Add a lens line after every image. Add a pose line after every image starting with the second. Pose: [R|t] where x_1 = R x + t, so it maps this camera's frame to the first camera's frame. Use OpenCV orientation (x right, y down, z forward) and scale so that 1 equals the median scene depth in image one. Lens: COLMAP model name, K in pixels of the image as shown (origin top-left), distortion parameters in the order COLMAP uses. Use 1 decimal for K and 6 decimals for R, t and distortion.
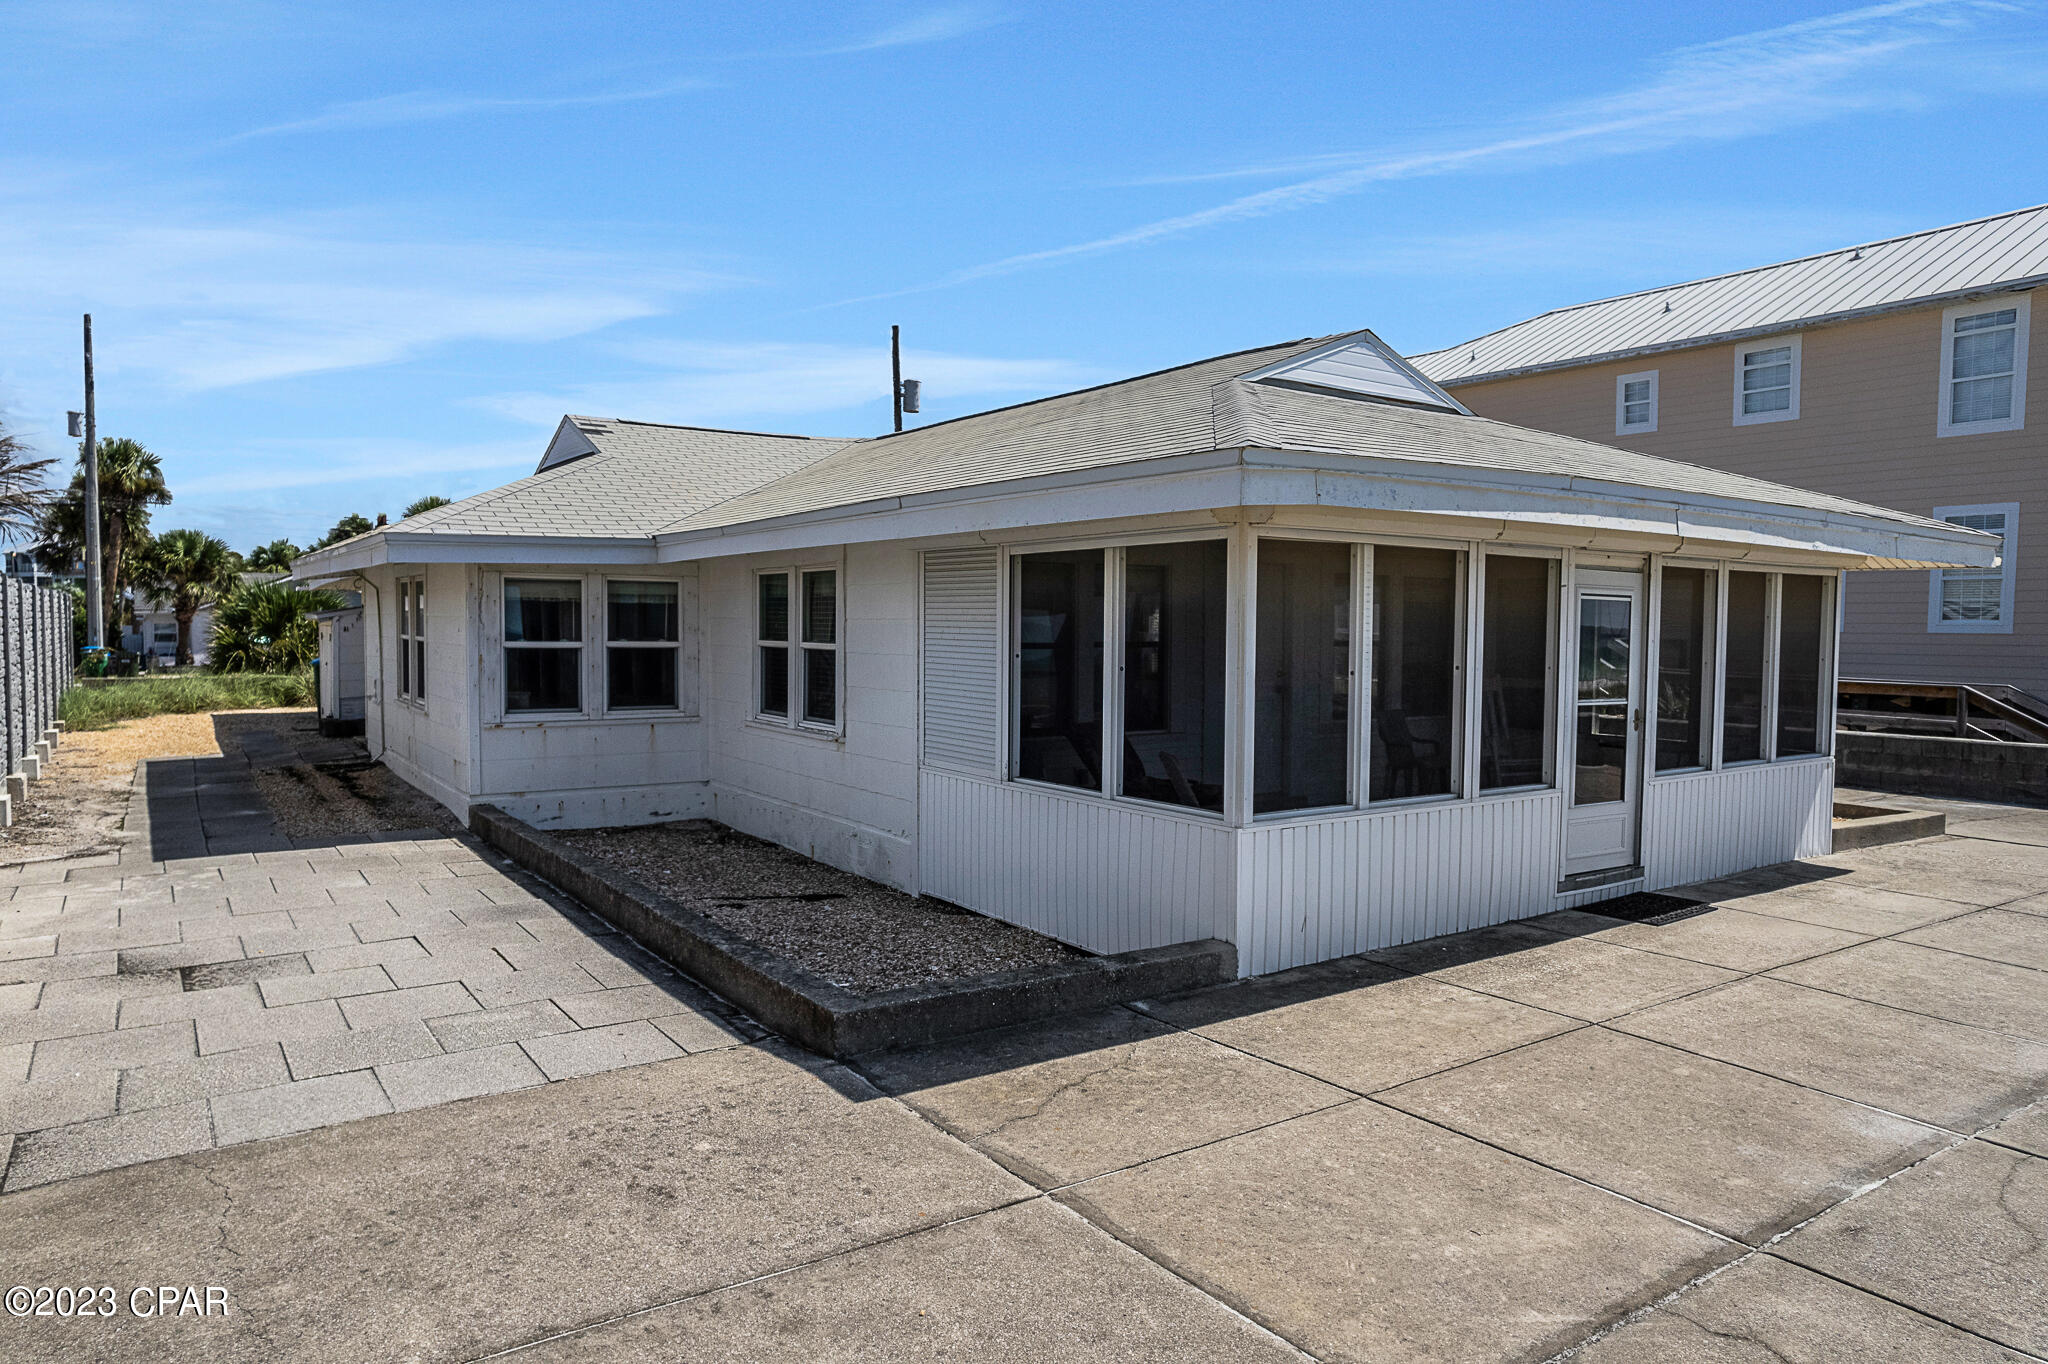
lens RADIAL K [[1310.5, 0, 1023.1], [0, 1310.5, 695.6], [0, 0, 1]] dist [-0.077816, 0.072255]
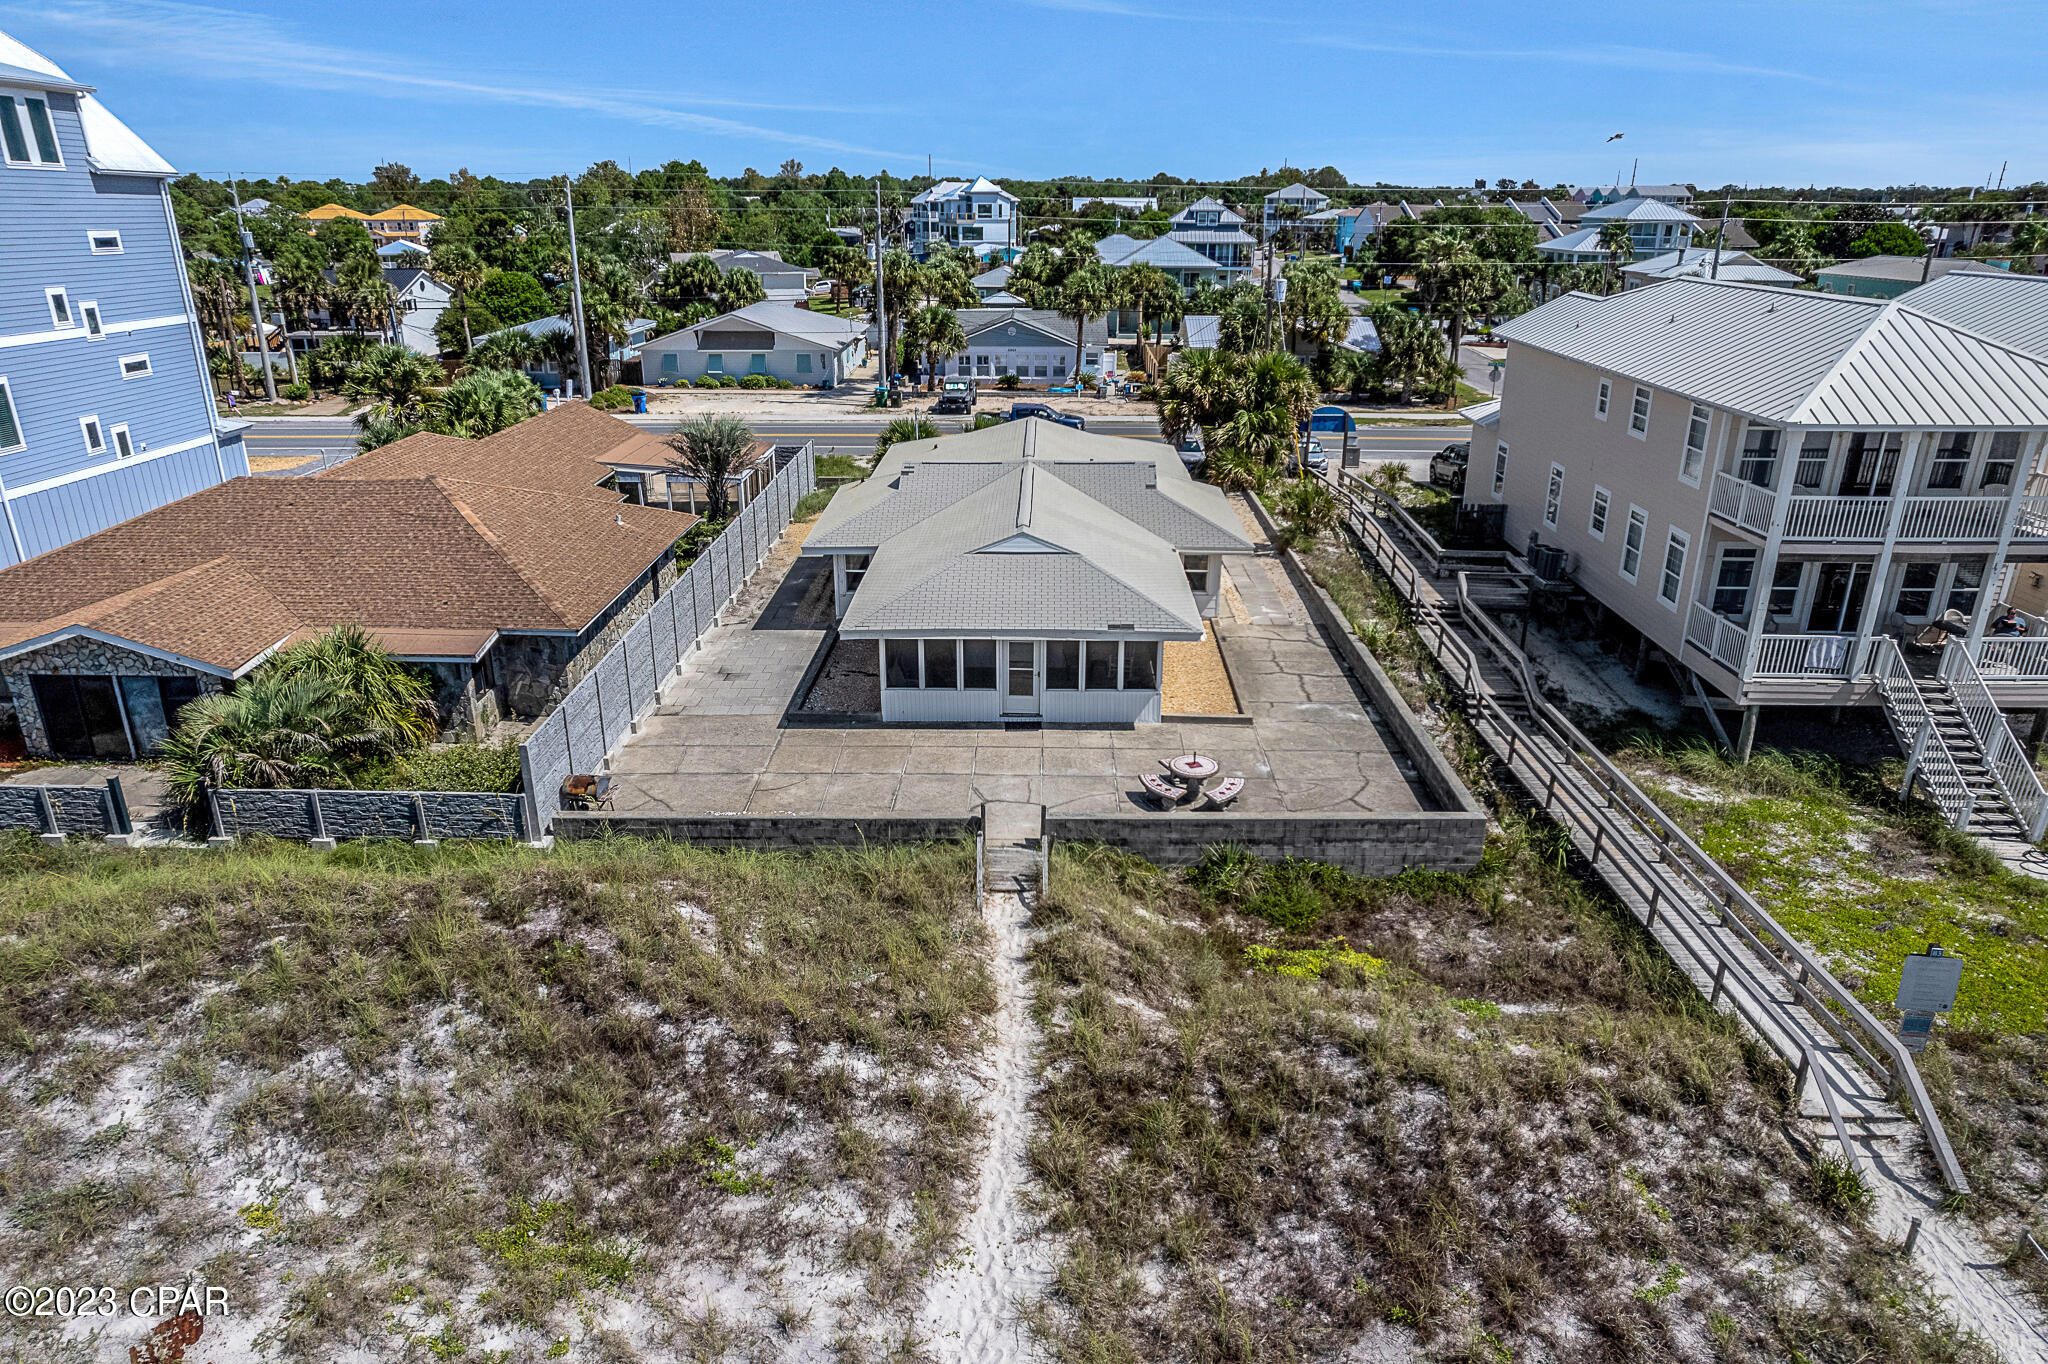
lens RADIAL K [[1310.5, 0, 1023.1], [0, 1310.5, 695.6], [0, 0, 1]] dist [-0.077816, 0.072255]
pose [[0.816042, 0.202410, -0.541392, 1.675266], [-0.026150, 0.948647, 0.315255, -0.735141], [0.577400, -0.243104, 0.779429, -1.262616]]
